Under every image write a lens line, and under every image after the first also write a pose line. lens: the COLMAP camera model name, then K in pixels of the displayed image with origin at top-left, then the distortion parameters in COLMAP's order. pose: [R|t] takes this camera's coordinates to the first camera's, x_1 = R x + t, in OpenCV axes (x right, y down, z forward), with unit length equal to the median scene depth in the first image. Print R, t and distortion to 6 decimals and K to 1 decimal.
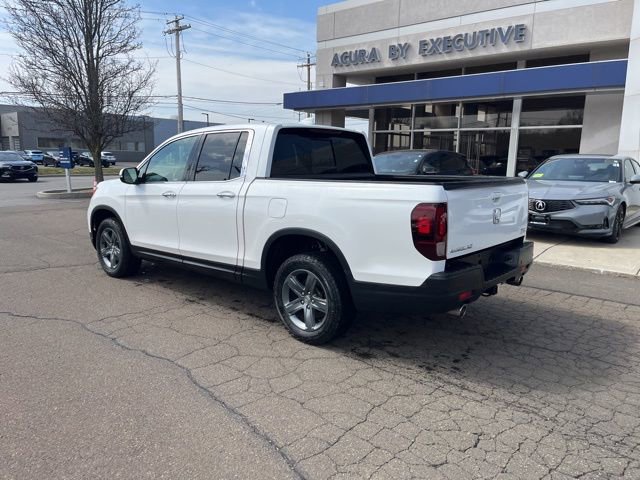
lens RADIAL K [[484.5, 0, 320.0], [0, 484.5, 240.0], [0, 0, 1]] dist [0.080009, -0.108998]
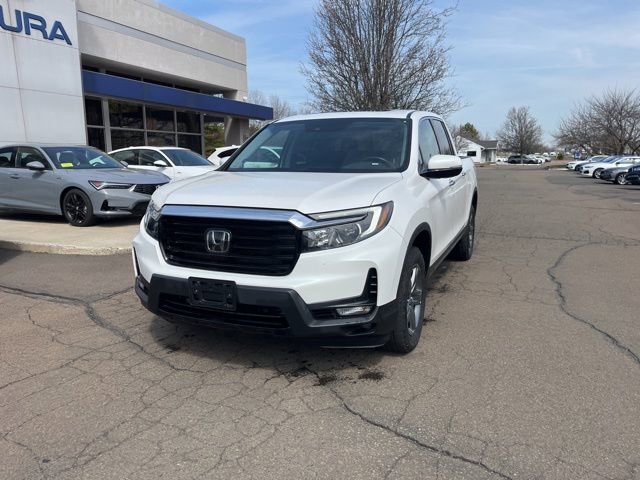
lens RADIAL K [[484.3, 0, 322.2], [0, 484.3, 230.8], [0, 0, 1]] dist [0.080902, -0.117400]
pose [[-0.305215, -0.155886, 0.939438, -0.712211], [0.160112, 0.964066, 0.211992, -0.153523], [-0.938727, 0.215119, -0.269289, 0.960457]]
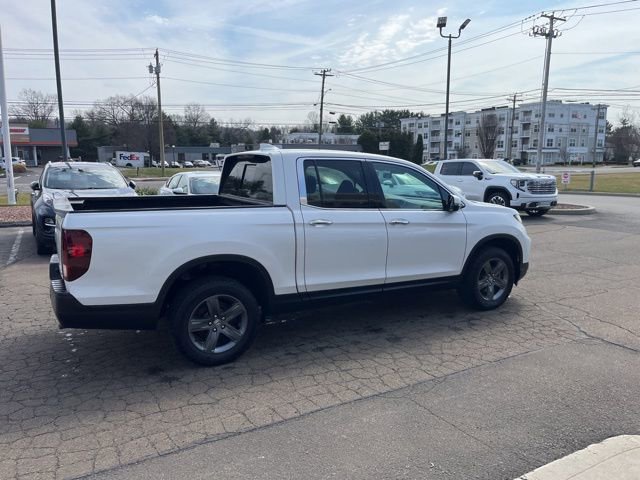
lens RADIAL K [[488.9, 0, 318.9], [0, 488.9, 227.8], [0, 0, 1]] dist [0.076009, -0.094724]
pose [[-0.348834, 0.111569, -0.930520, 0.594194], [-0.160792, 0.971041, 0.176706, -0.178726], [0.923288, 0.211261, -0.320793, 0.942478]]
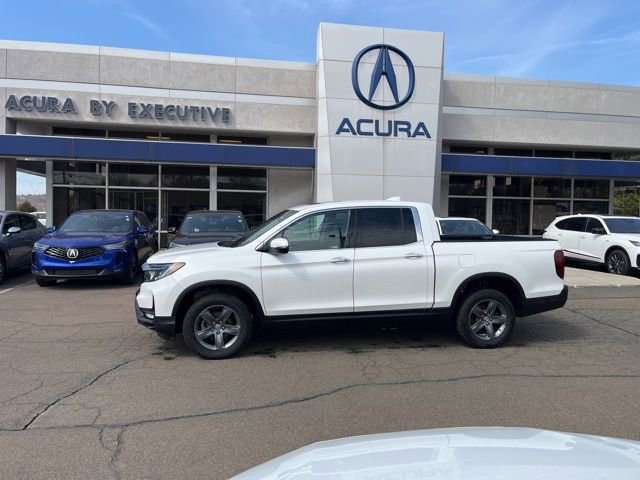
lens RADIAL K [[487.3, 0, 319.0], [0, 487.3, 226.2], [0, 0, 1]] dist [0.077931, -0.096423]
pose [[0.627096, -0.023912, 0.778575, -0.786478], [0.126784, 0.989333, -0.071732, -0.061754], [-0.768555, 0.143694, 0.623439, 0.204323]]
